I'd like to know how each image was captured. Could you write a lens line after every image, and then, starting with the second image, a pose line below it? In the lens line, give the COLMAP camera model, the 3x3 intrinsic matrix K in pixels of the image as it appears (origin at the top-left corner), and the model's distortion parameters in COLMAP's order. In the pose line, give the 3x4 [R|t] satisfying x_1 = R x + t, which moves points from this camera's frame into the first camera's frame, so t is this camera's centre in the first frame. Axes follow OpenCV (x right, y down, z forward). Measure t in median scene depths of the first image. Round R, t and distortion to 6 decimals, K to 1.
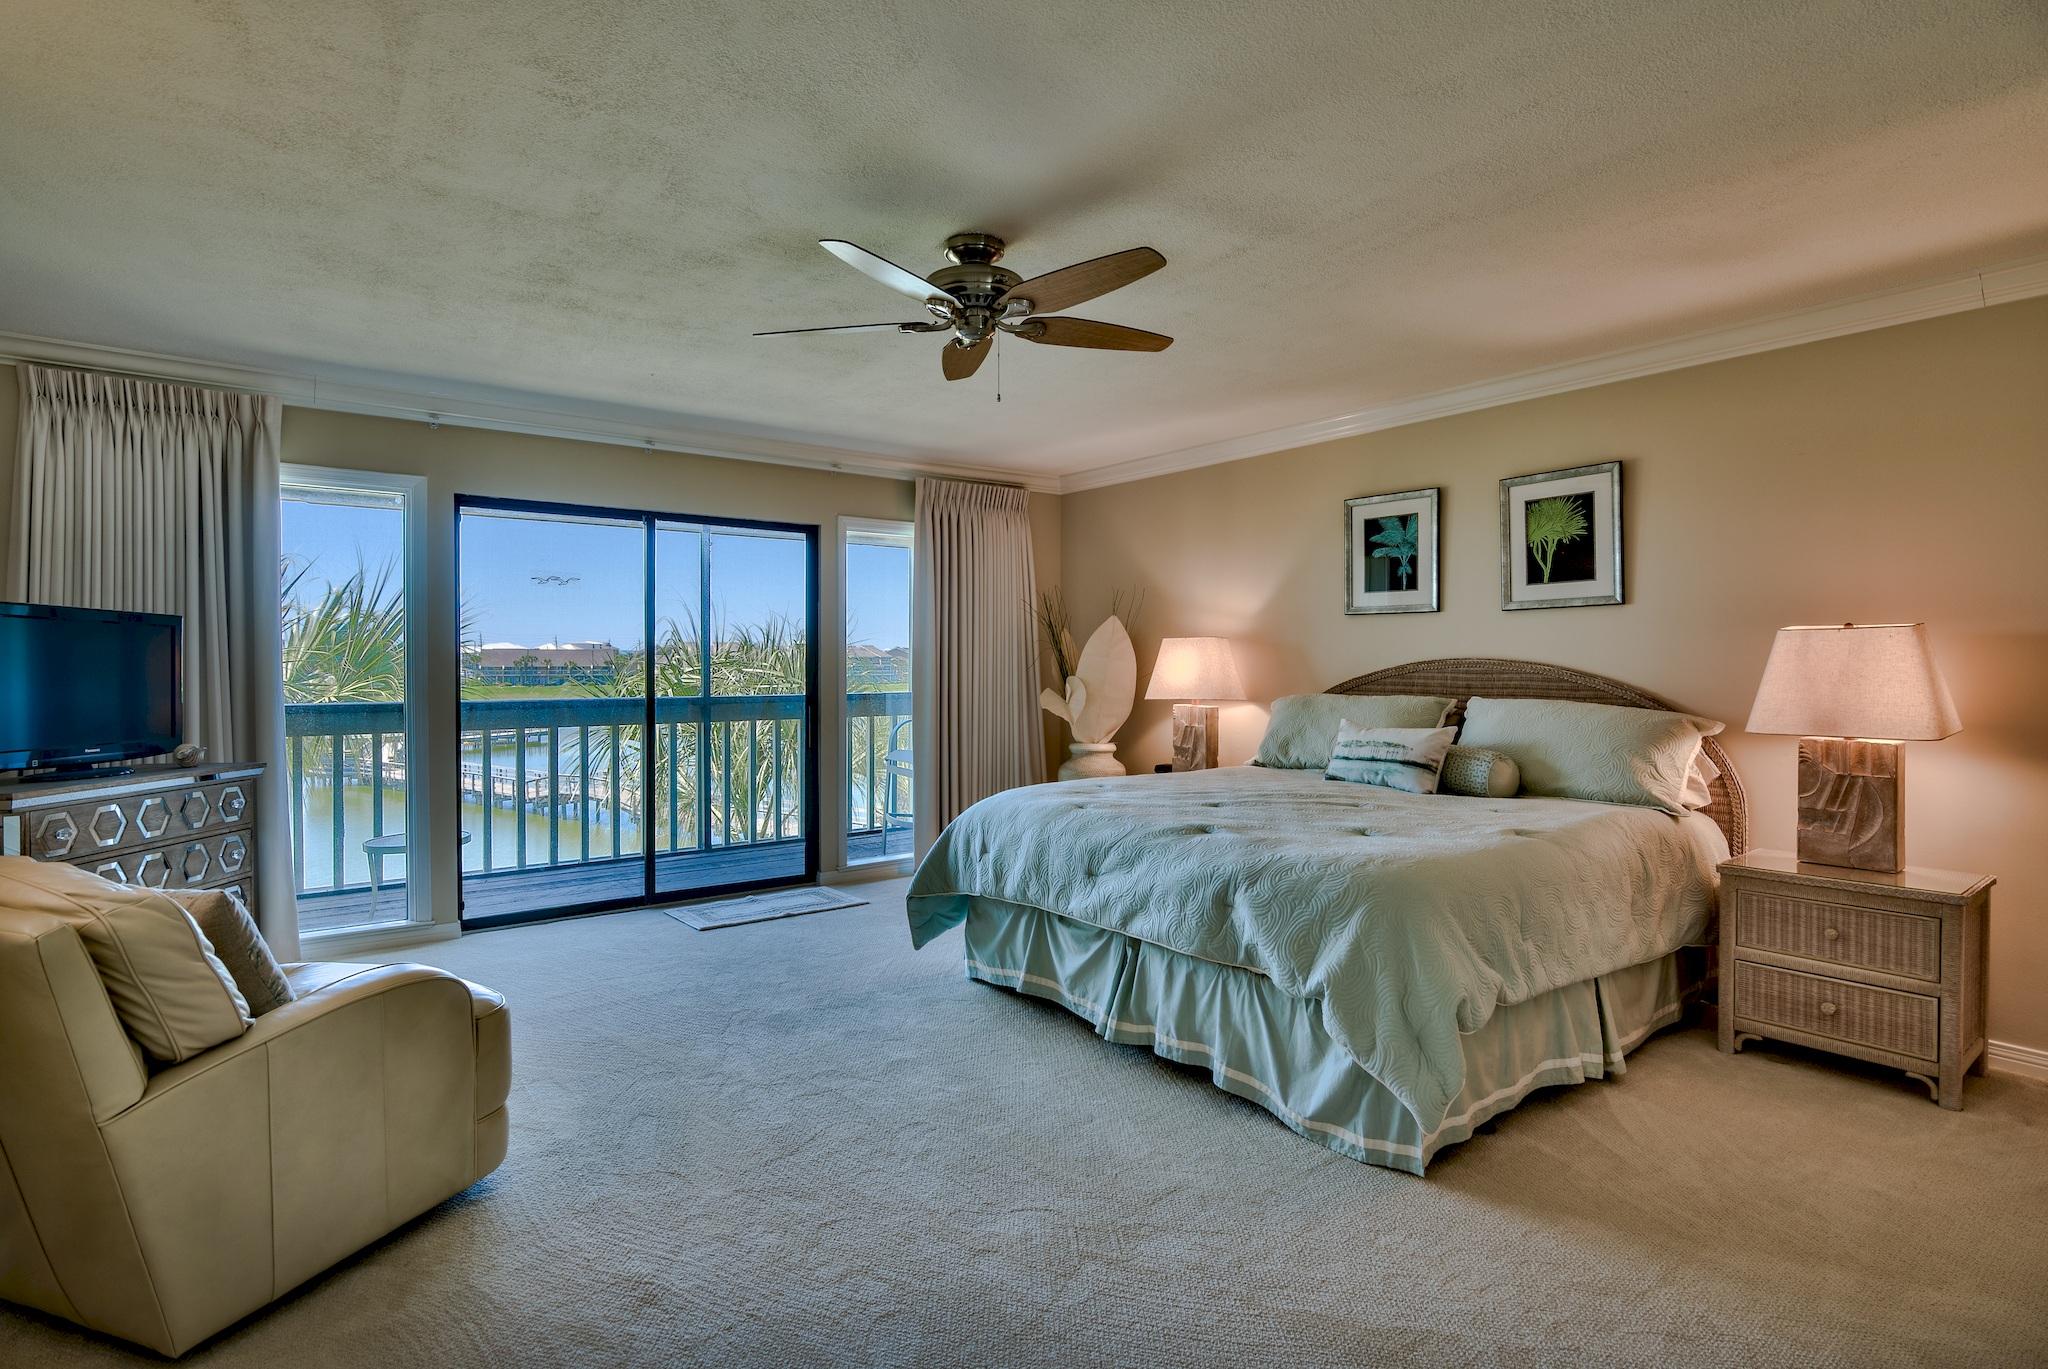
lens RADIAL K [[1009.2, 0, 1021.1], [0, 1009.2, 674.7], [0, 0, 1]] dist [-0.017829, 0.000562]
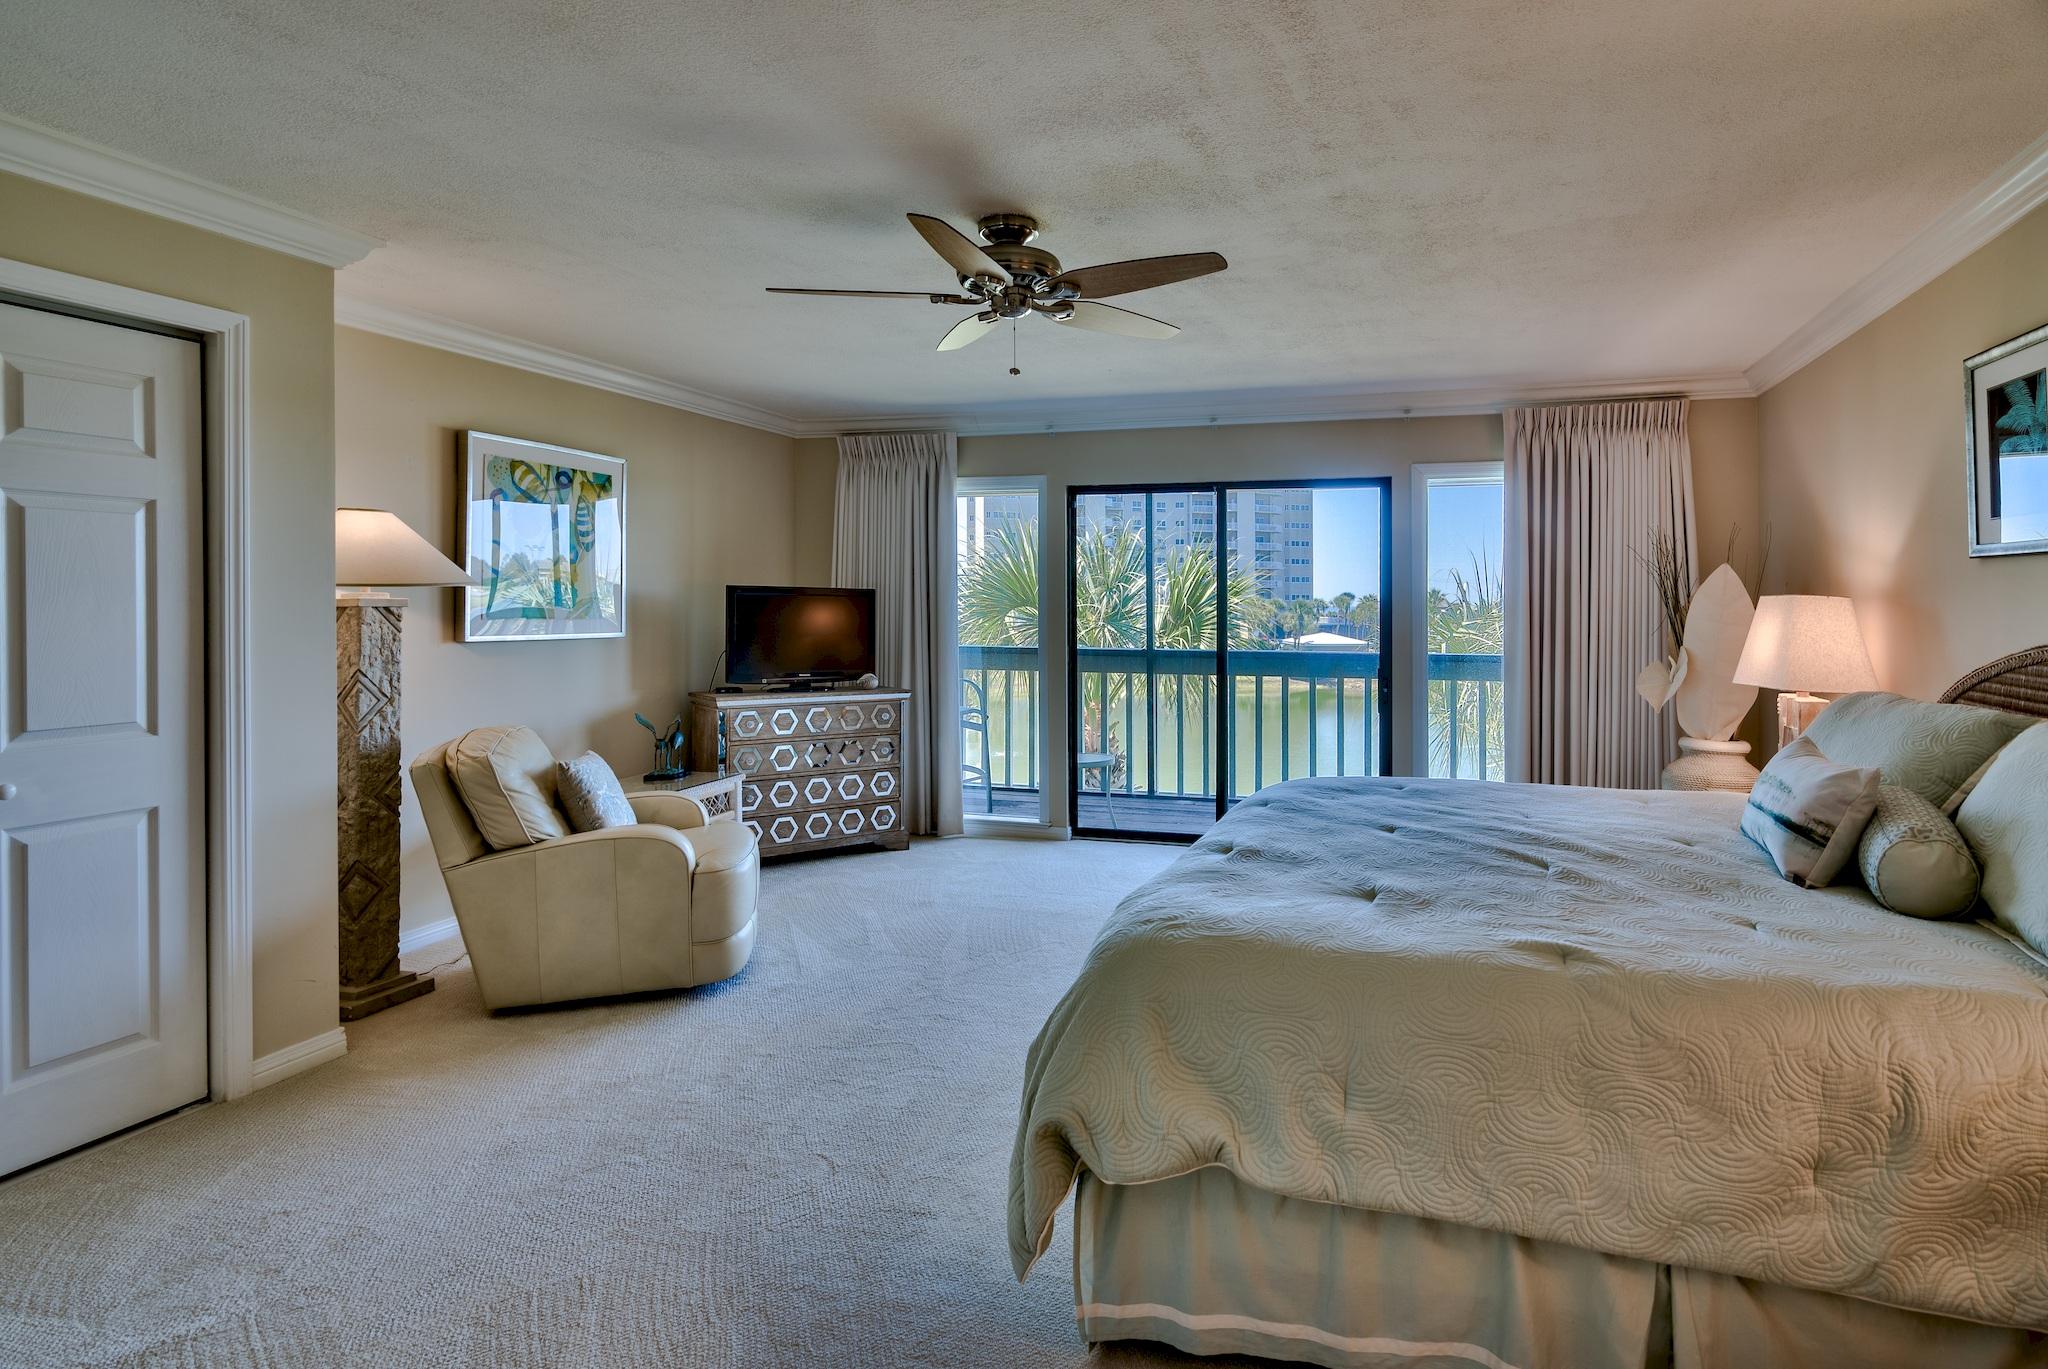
lens RADIAL K [[1055.7, 0, 1199.6], [0, 1055.7, 605.2], [0, 0, 1]] dist [0.001829, 0.000103]
pose [[0.624876, 0.004394, -0.780711, 0.563072], [-0.012284, 0.999916, -0.004205, -0.026706], [0.780627, 0.012218, 0.624877, 0.299697]]
